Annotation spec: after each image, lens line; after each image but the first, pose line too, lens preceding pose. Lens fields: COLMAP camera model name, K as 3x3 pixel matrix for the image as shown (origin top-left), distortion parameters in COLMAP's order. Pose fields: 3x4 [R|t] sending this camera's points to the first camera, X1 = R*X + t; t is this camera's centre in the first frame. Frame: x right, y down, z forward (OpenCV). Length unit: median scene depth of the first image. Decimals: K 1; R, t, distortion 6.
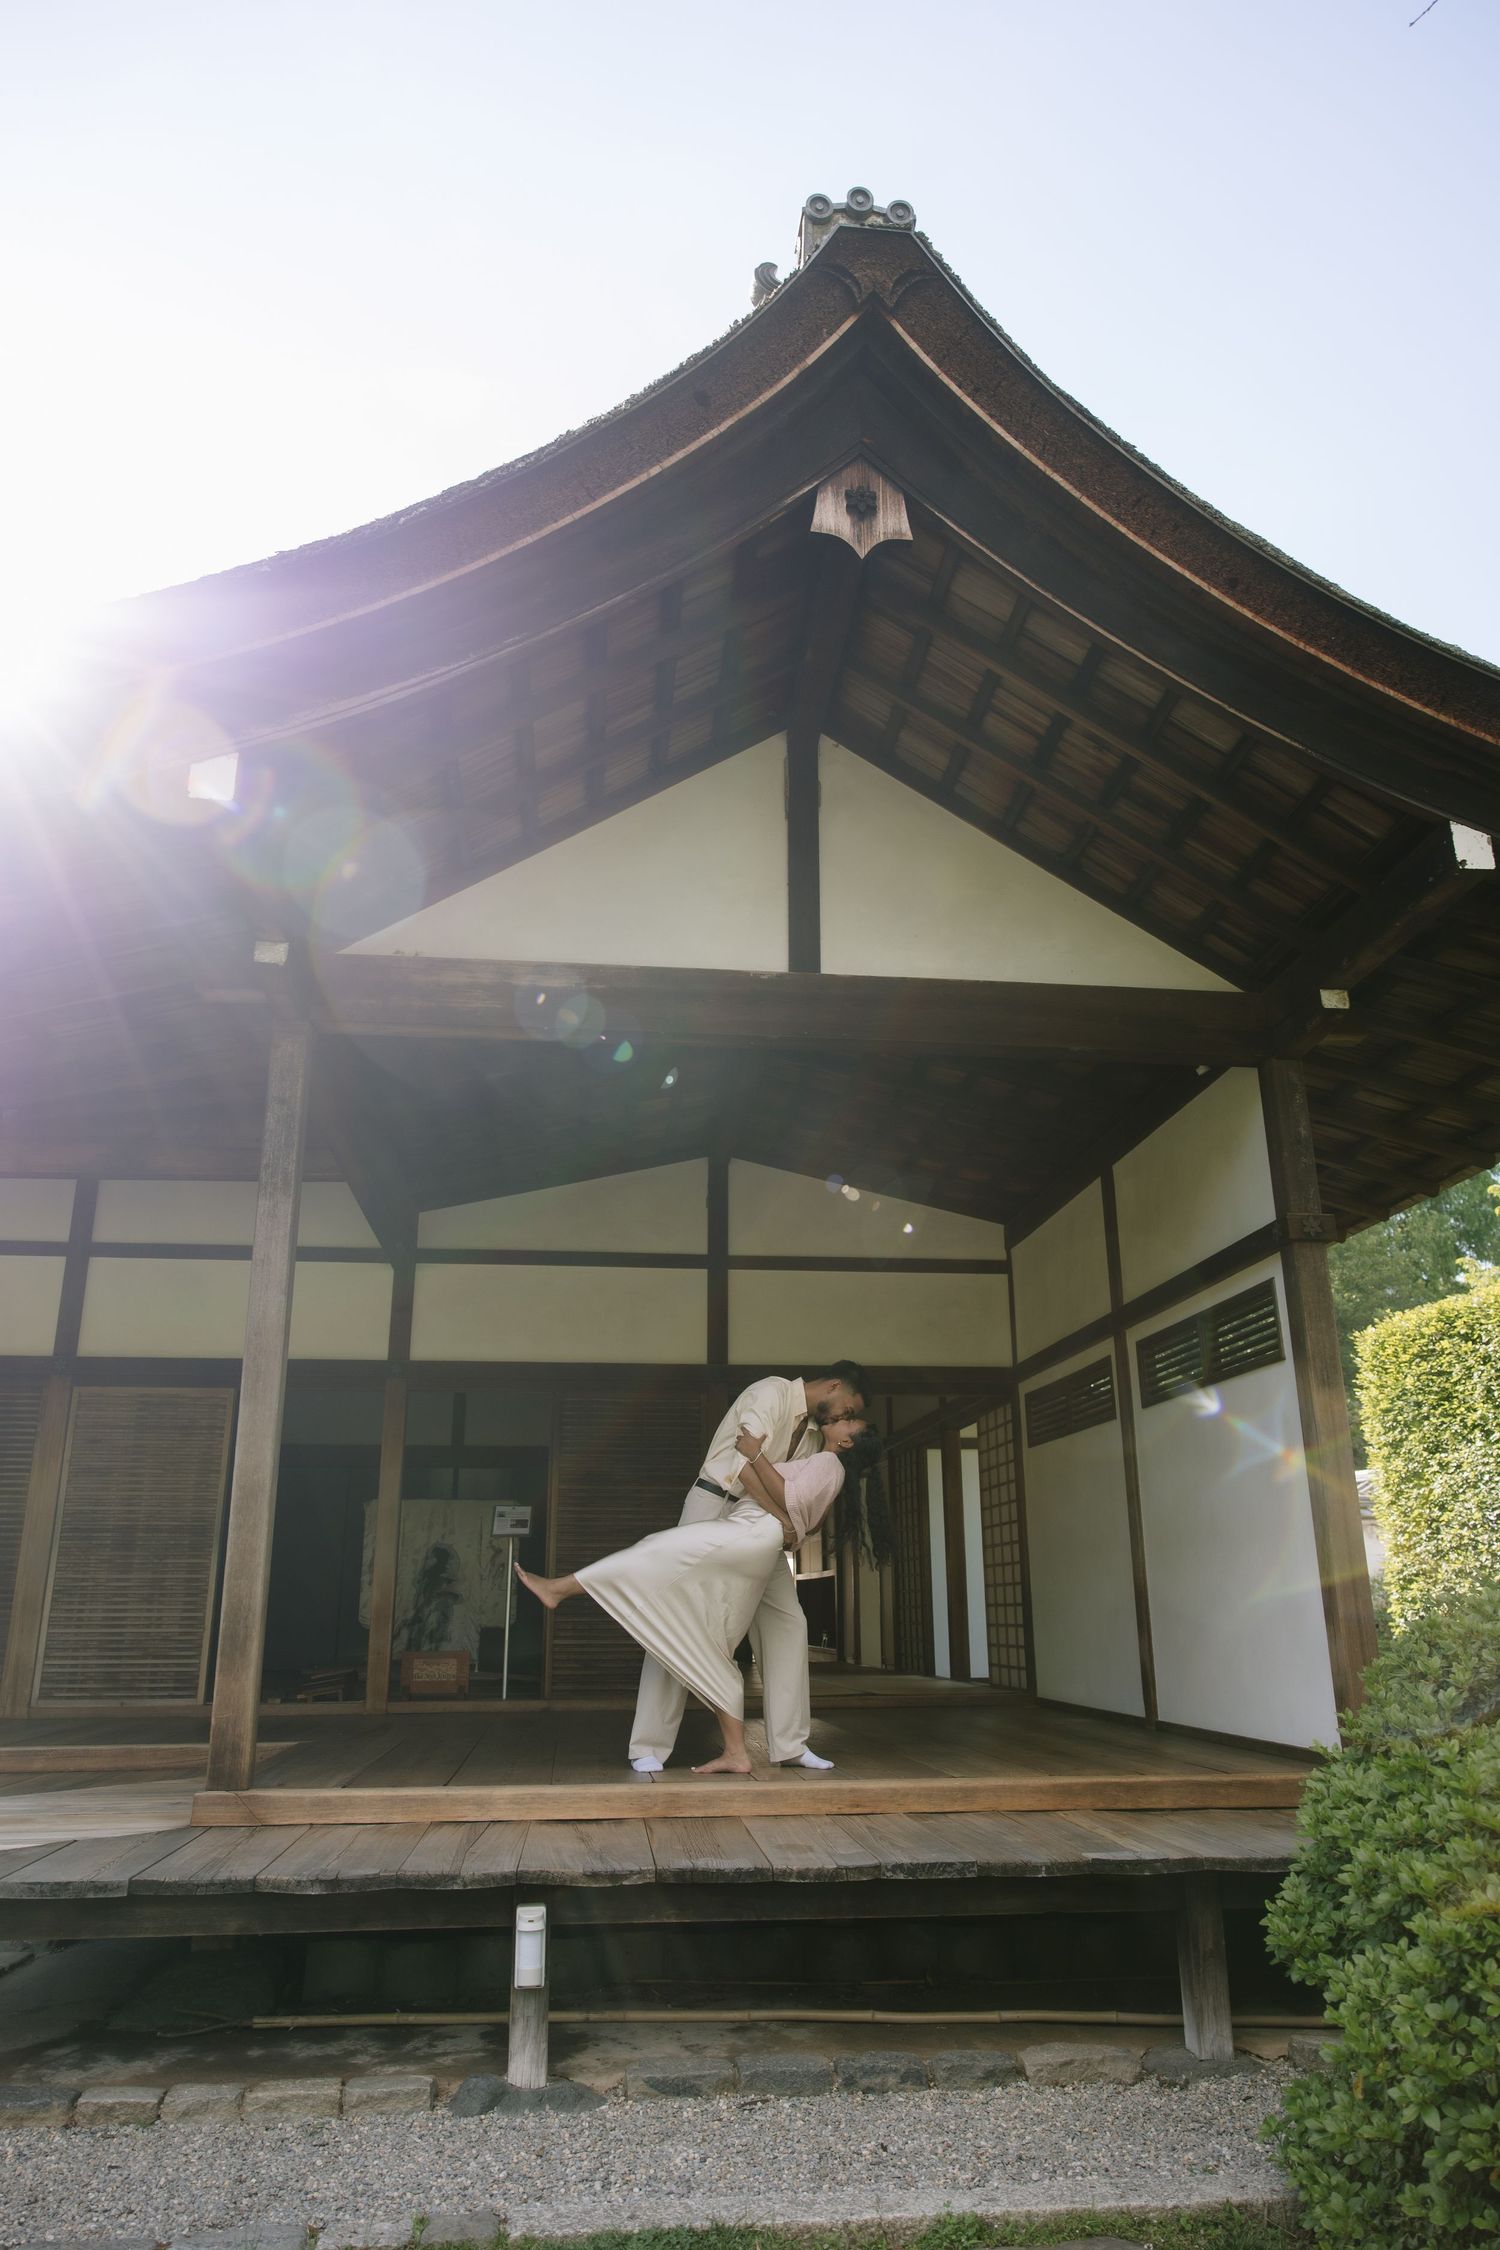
lens RADIAL K [[1512.4, 0, 748.0], [0, 1512.4, 1123.5], [0, 0, 1]] dist [-0.001907, 0.008895]
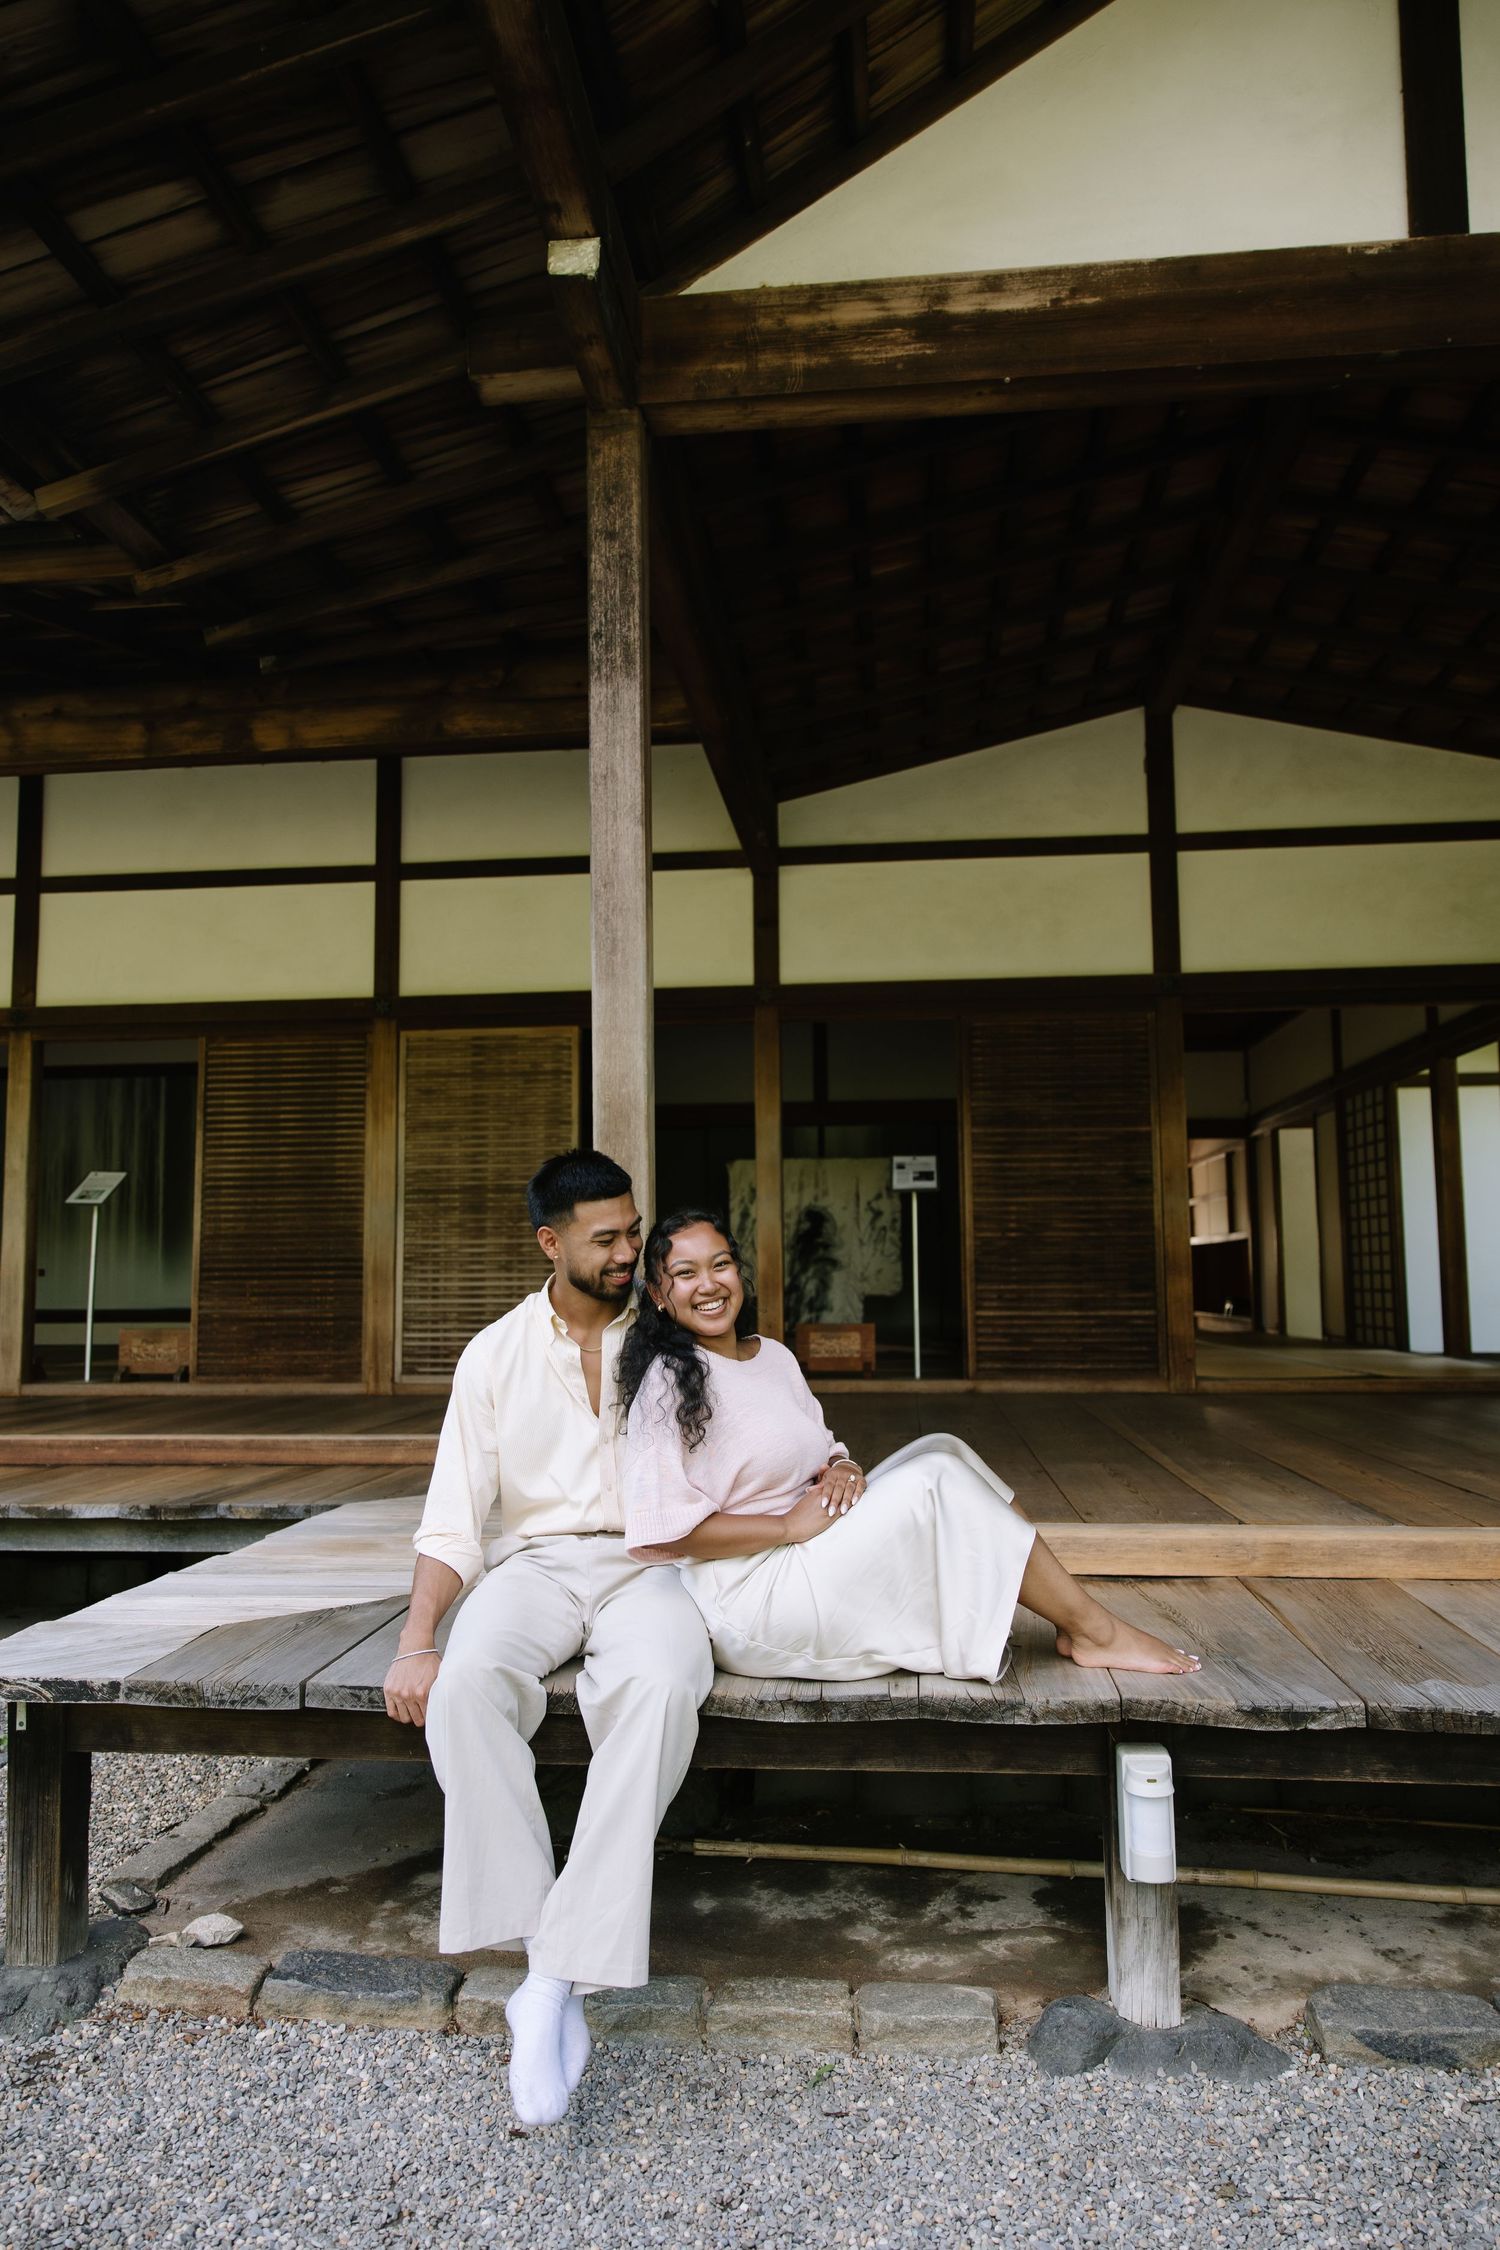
lens RADIAL K [[1512.4, 0, 749.0], [0, 1512.4, 1122.6], [0, 0, 1]] dist [-0.001907, 0.008895]
pose [[0.977809, -0.026526, -0.207814, -0.112759], [0.069150, 0.977223, 0.200632, 0.100181], [0.197758, -0.210550, 0.957372, 0.310338]]
